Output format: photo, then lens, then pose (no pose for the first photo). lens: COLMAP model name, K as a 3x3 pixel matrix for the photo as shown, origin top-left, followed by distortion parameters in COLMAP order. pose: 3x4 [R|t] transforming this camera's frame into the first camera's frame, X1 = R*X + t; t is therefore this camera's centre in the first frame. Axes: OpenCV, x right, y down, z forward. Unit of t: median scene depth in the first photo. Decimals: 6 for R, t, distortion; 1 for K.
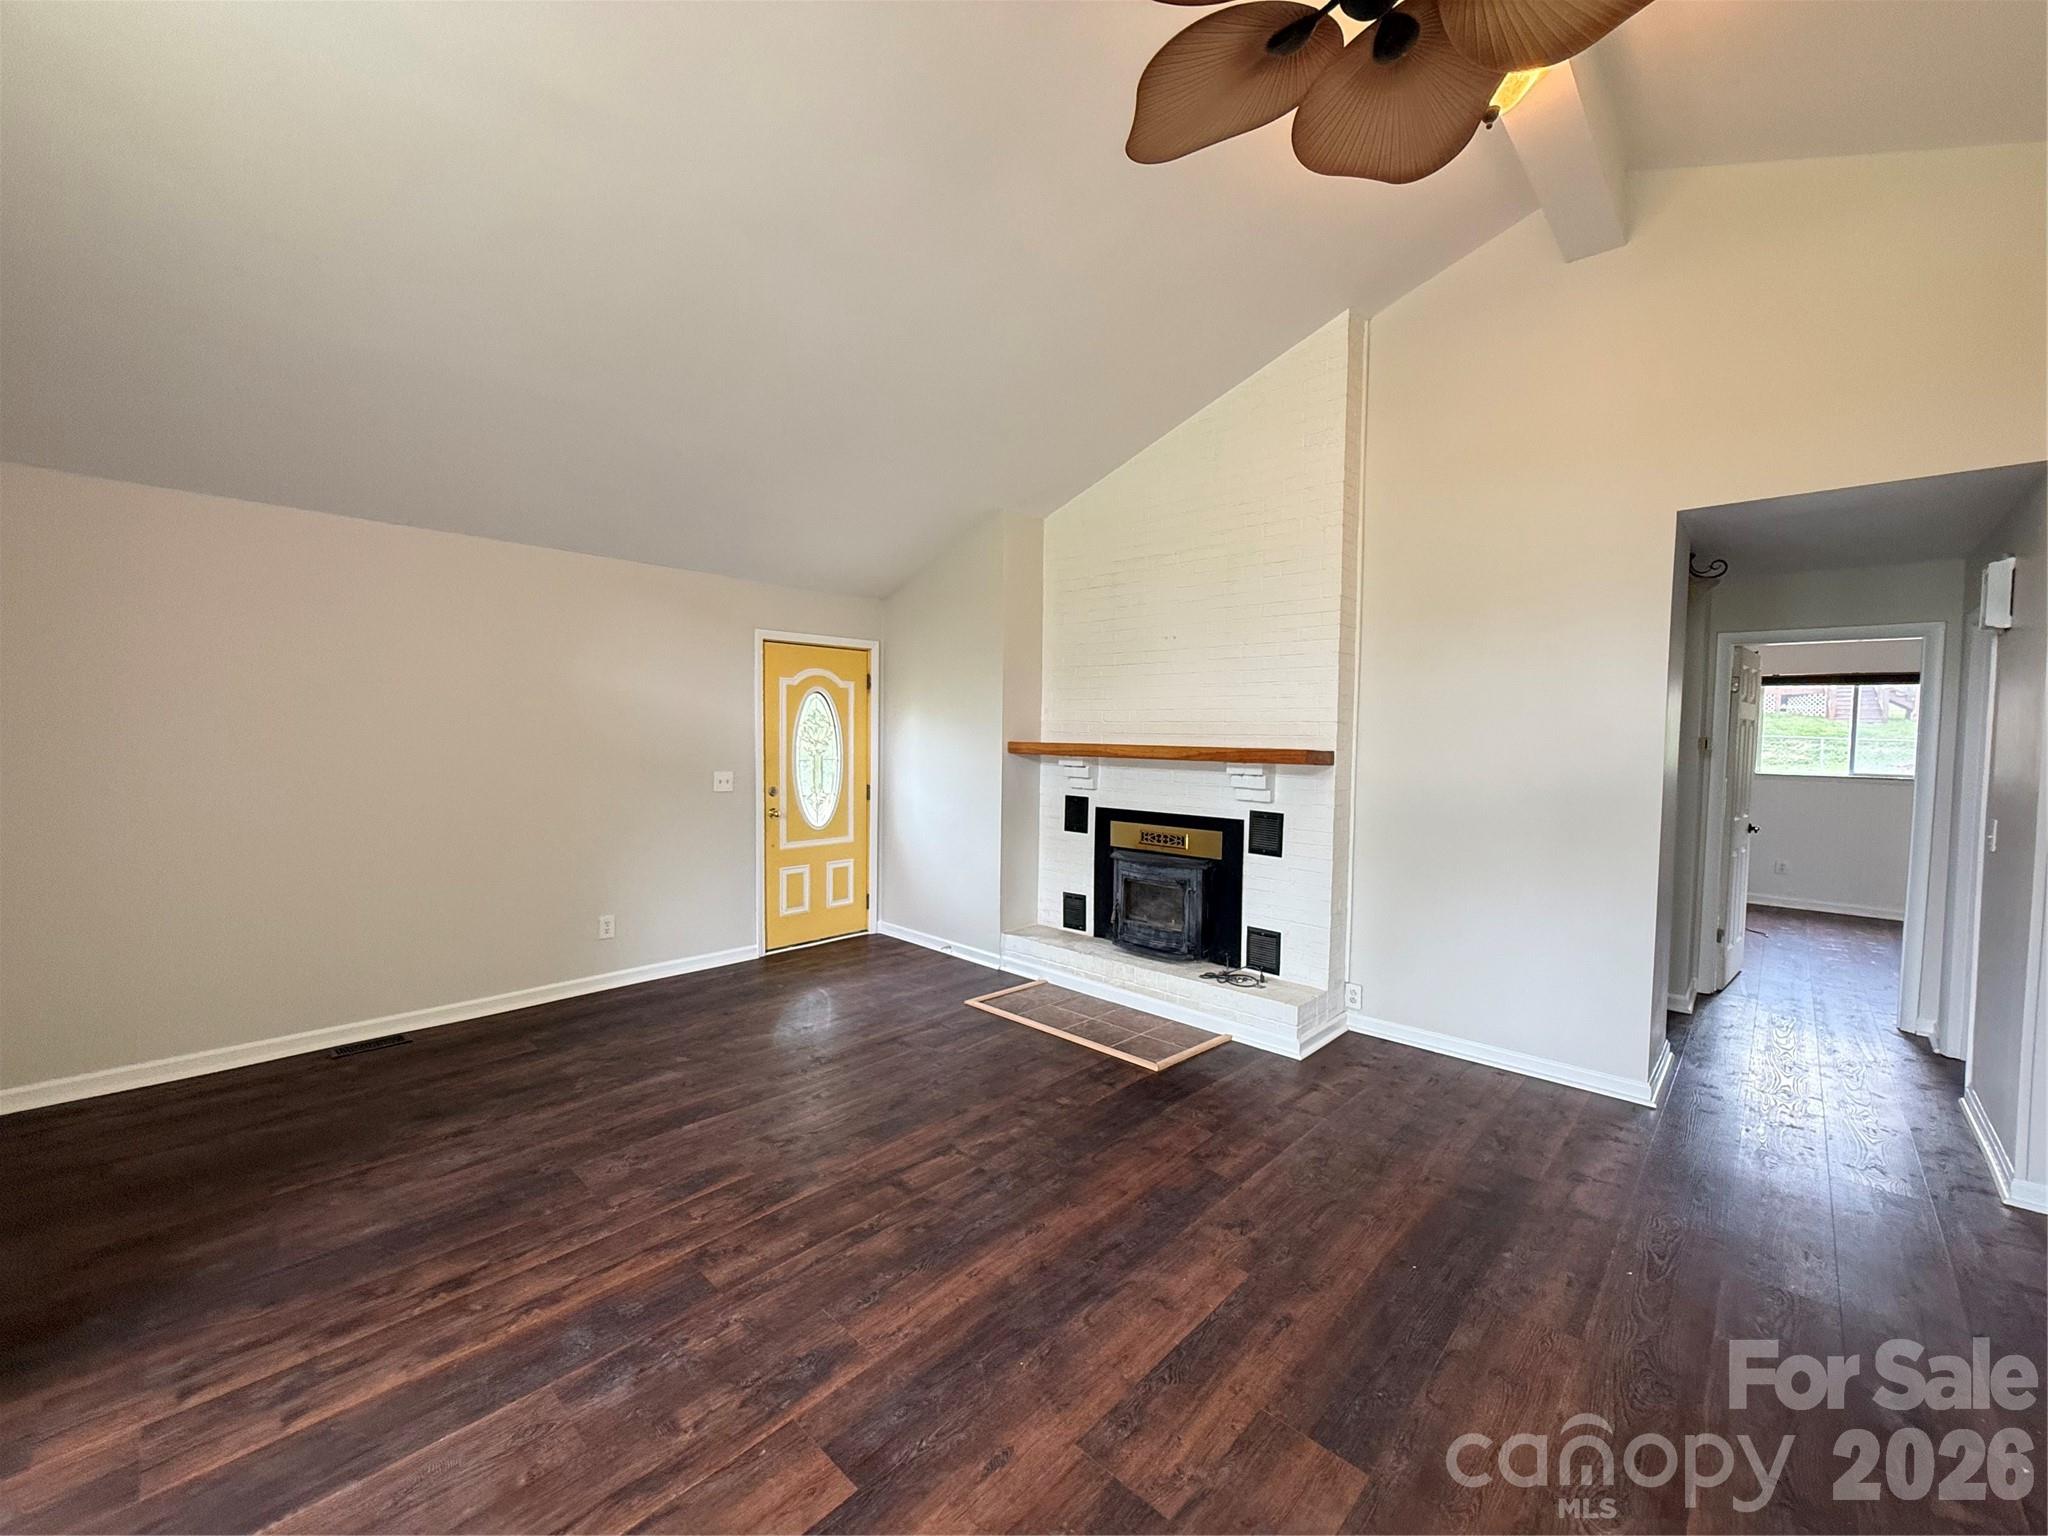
lens RADIAL K [[814.0, 0, 1034.0], [0, 814.0, 774.2], [0, 0, 1]] dist [-0.000592, 0.000395]
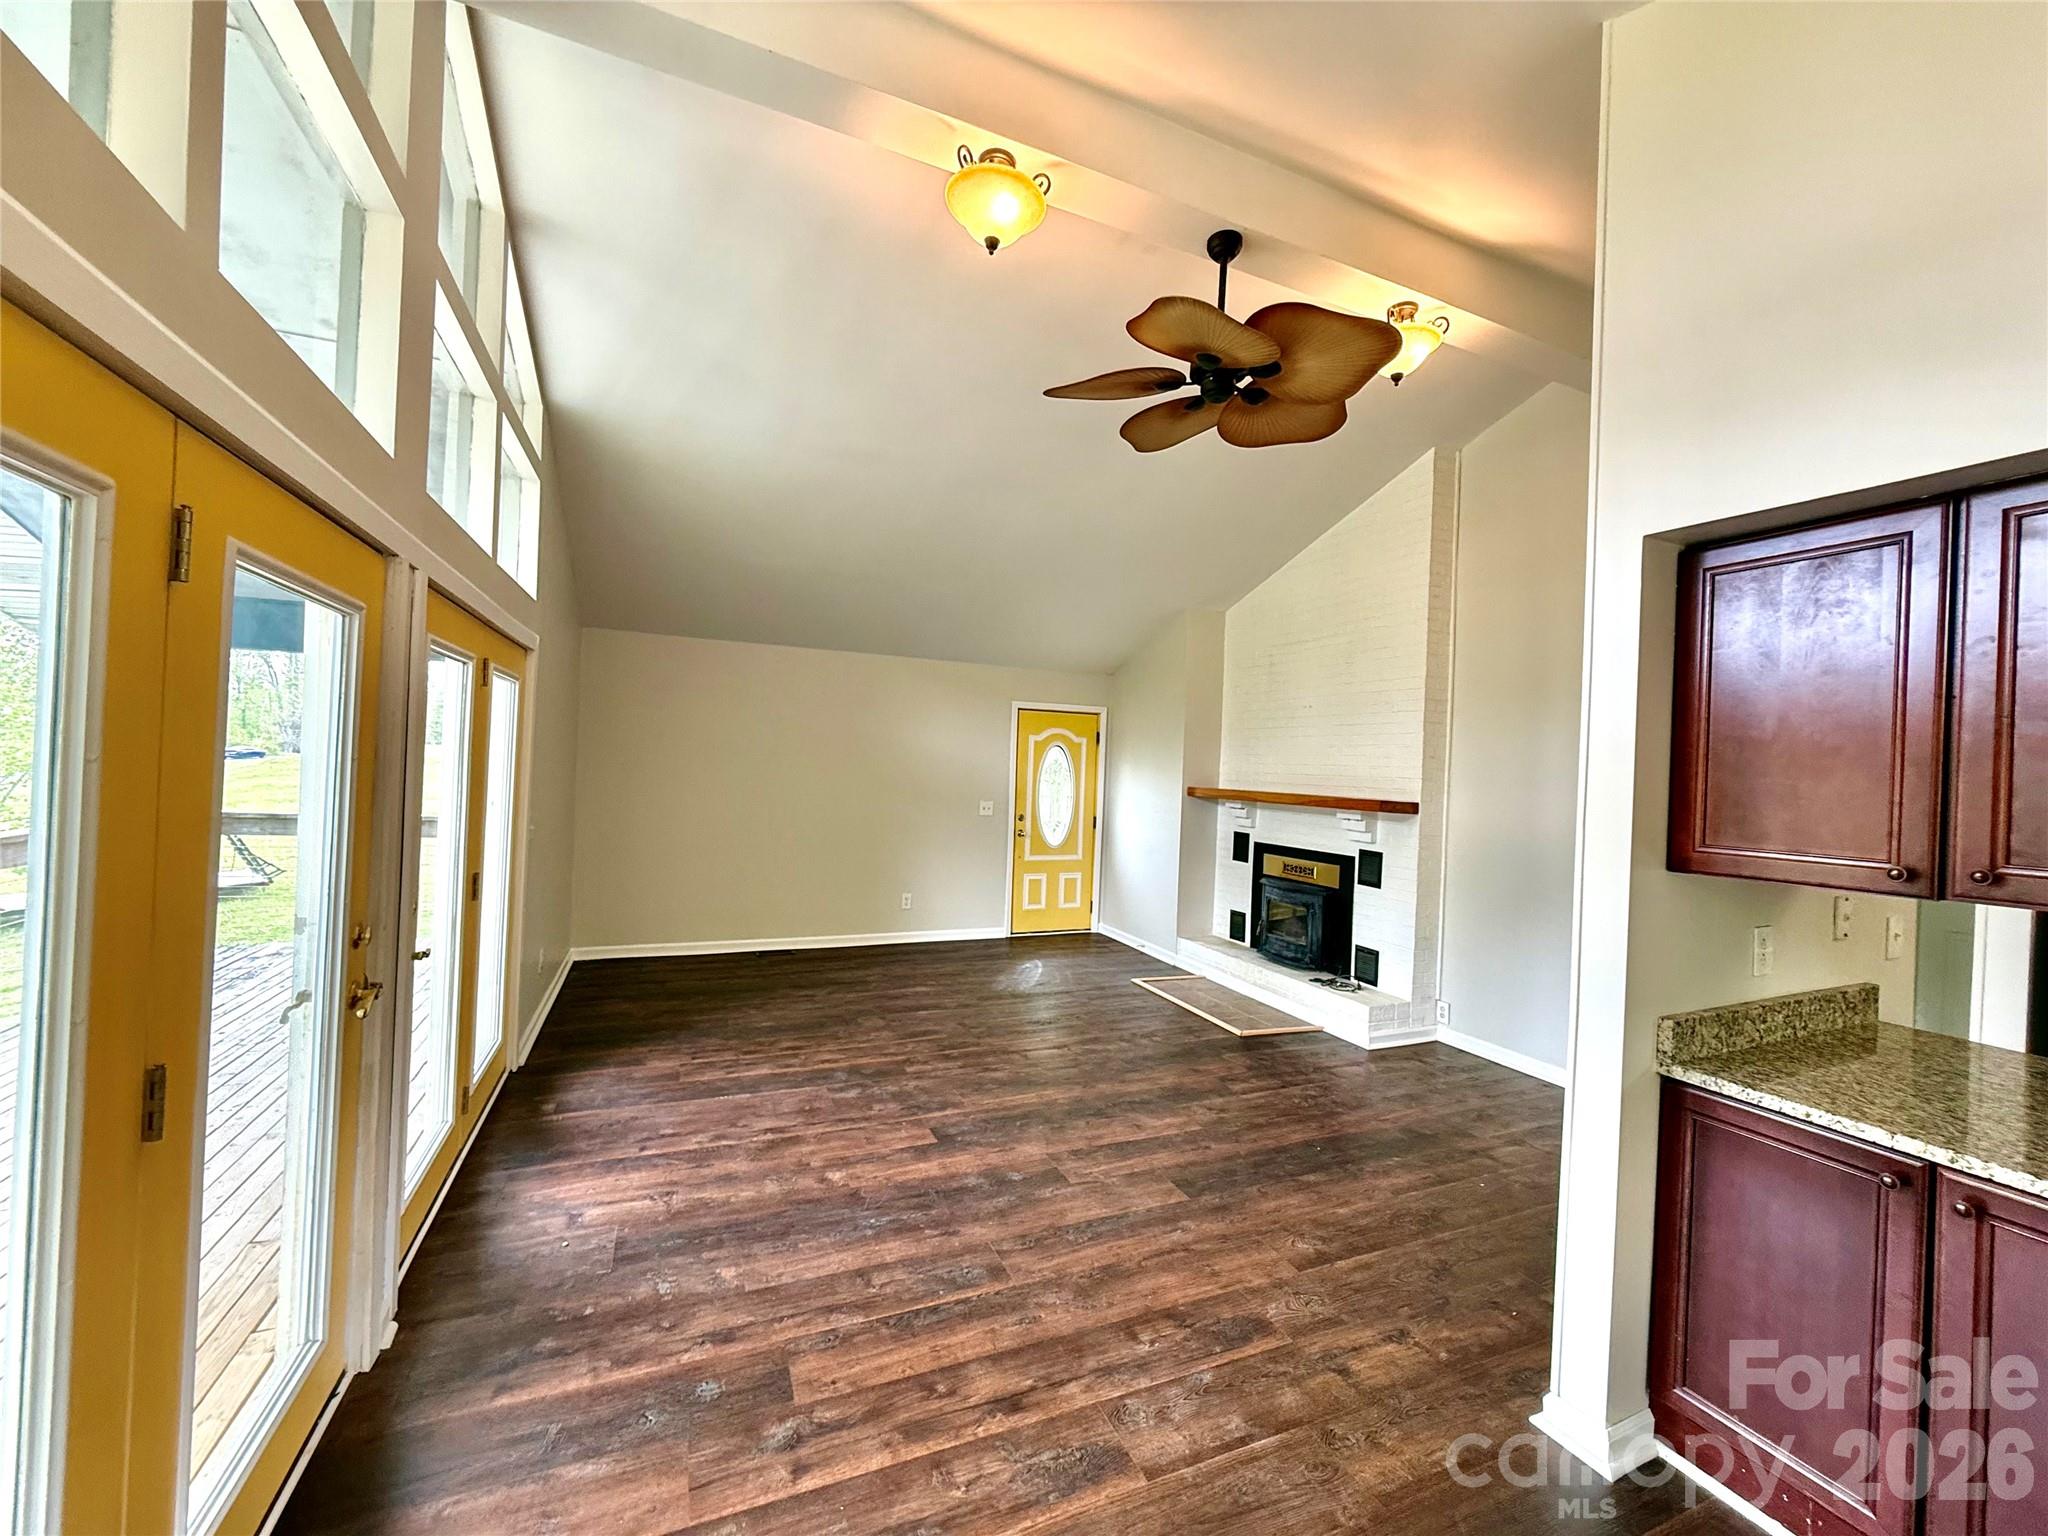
lens RADIAL K [[814.0, 0, 1034.4], [0, 814.0, 774.4], [0, 0, 1]] dist [-0.000592, 0.000395]
pose [[0.918294, 0.025910, -0.395051, 0.317902], [-0.046549, 0.998001, -0.042750, 0.008326], [0.393154, 0.057646, 0.917664, -0.339686]]
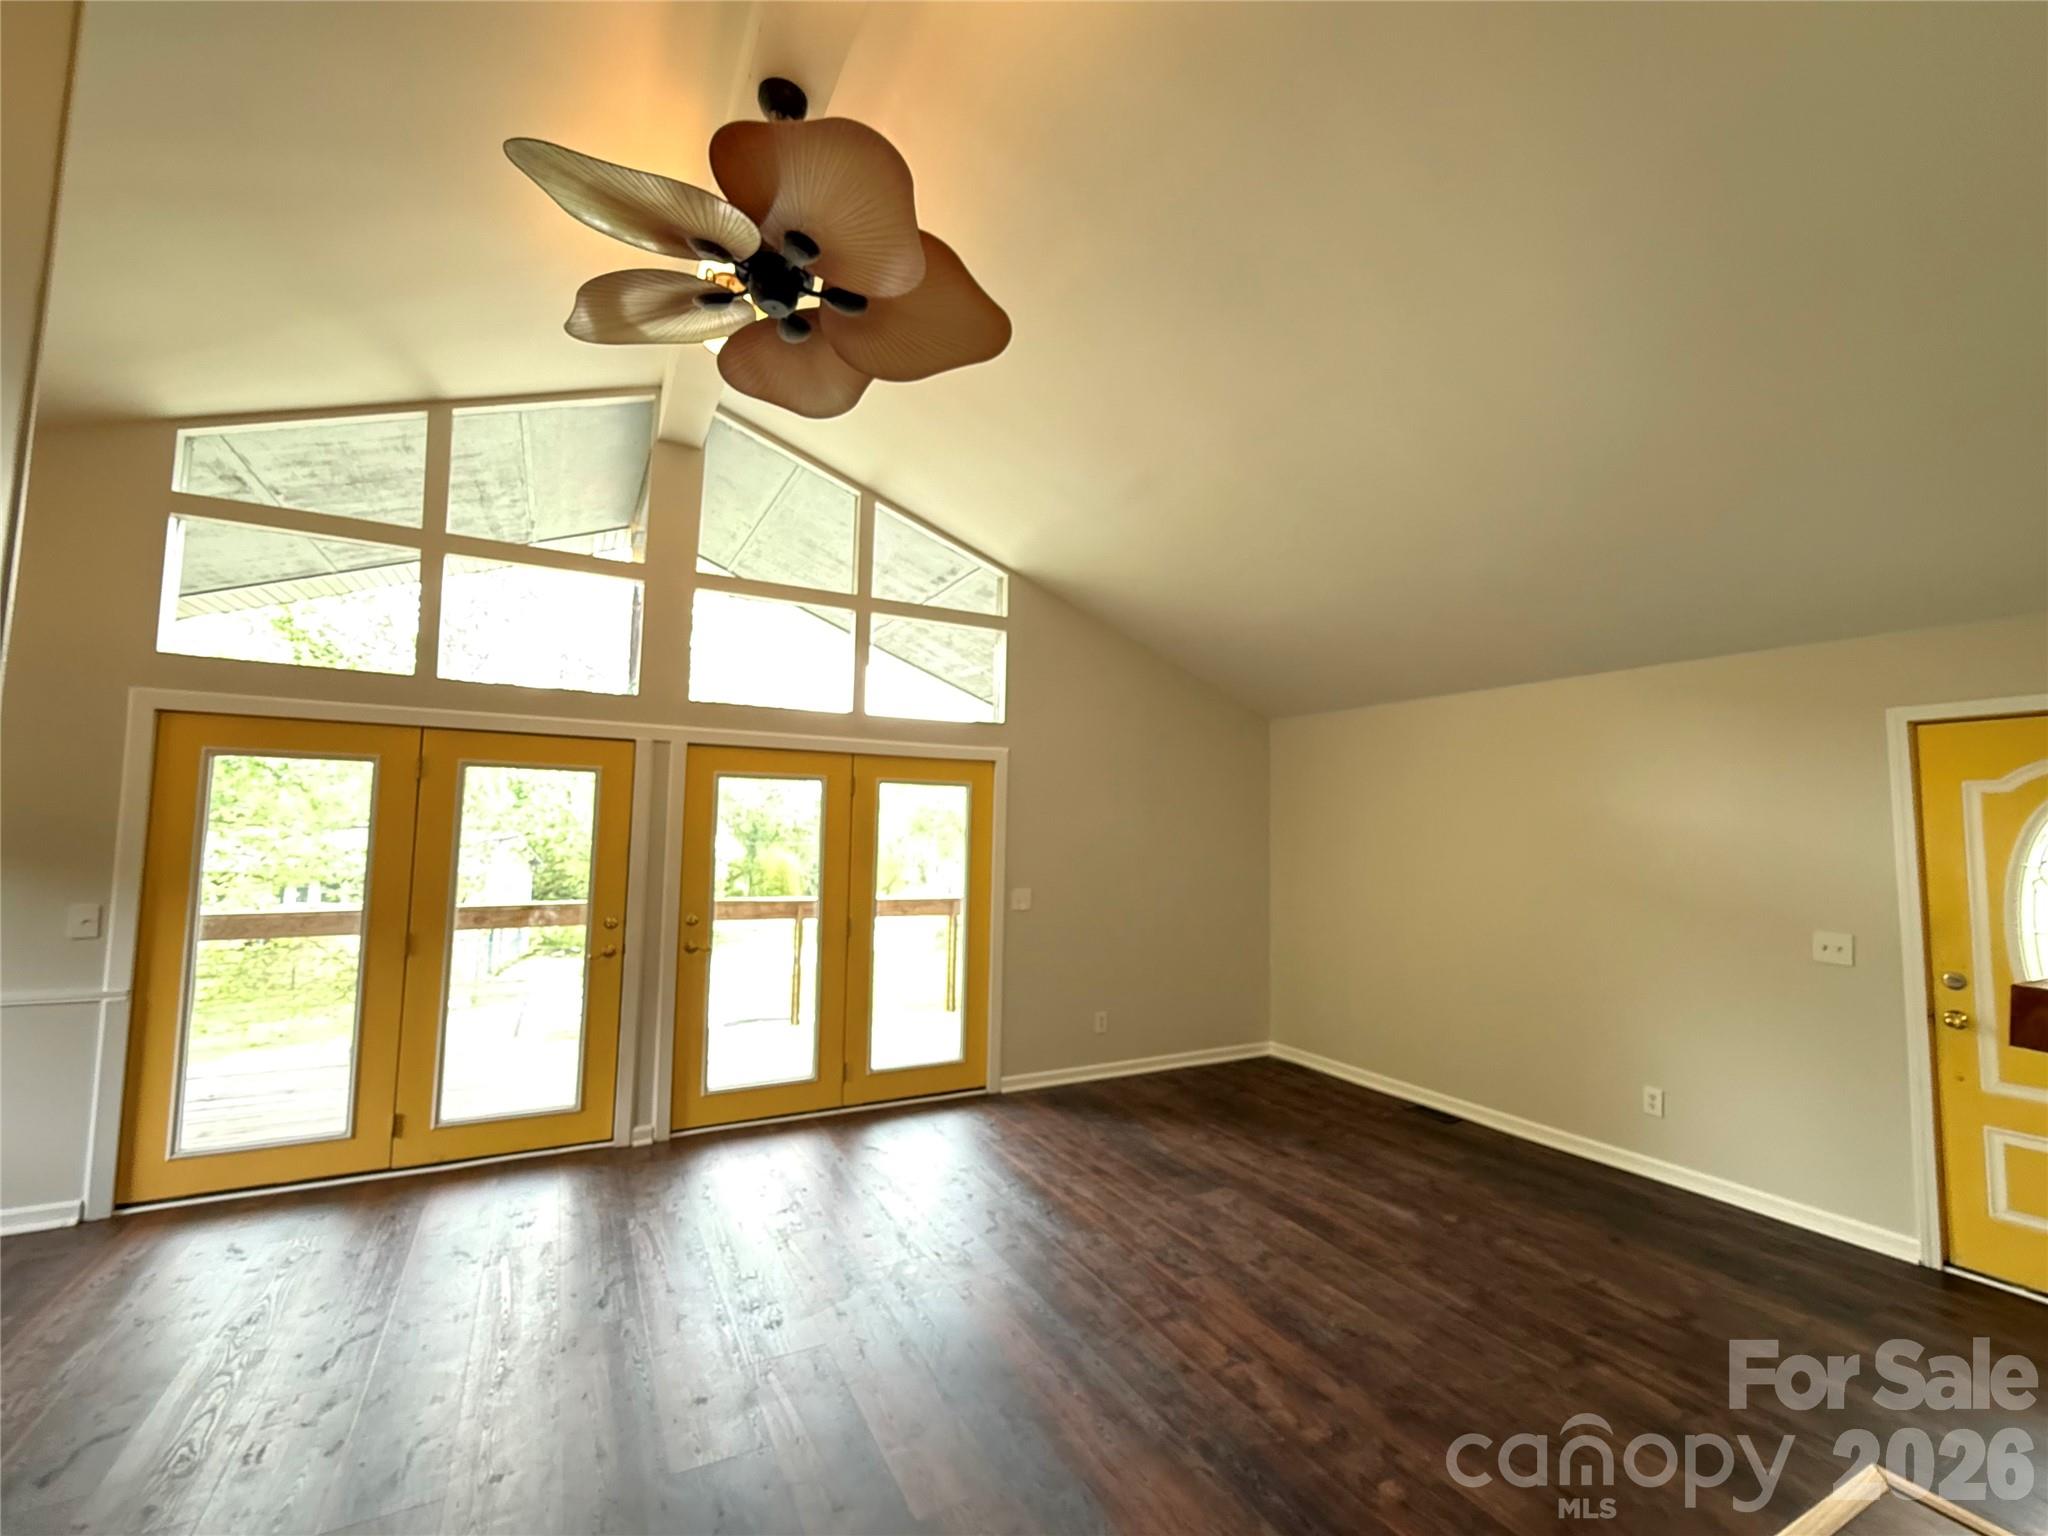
lens RADIAL K [[865.6, 0, 1022.1], [0, 865.6, 769.1], [0, 0, 1]] dist [-0.000693, -0.000320]
pose [[-0.320437, -0.087036, -0.943263, 0.626973], [-0.071261, 0.995163, -0.067617, -0.051537], [0.944586, 0.045551, -0.325090, 0.754378]]
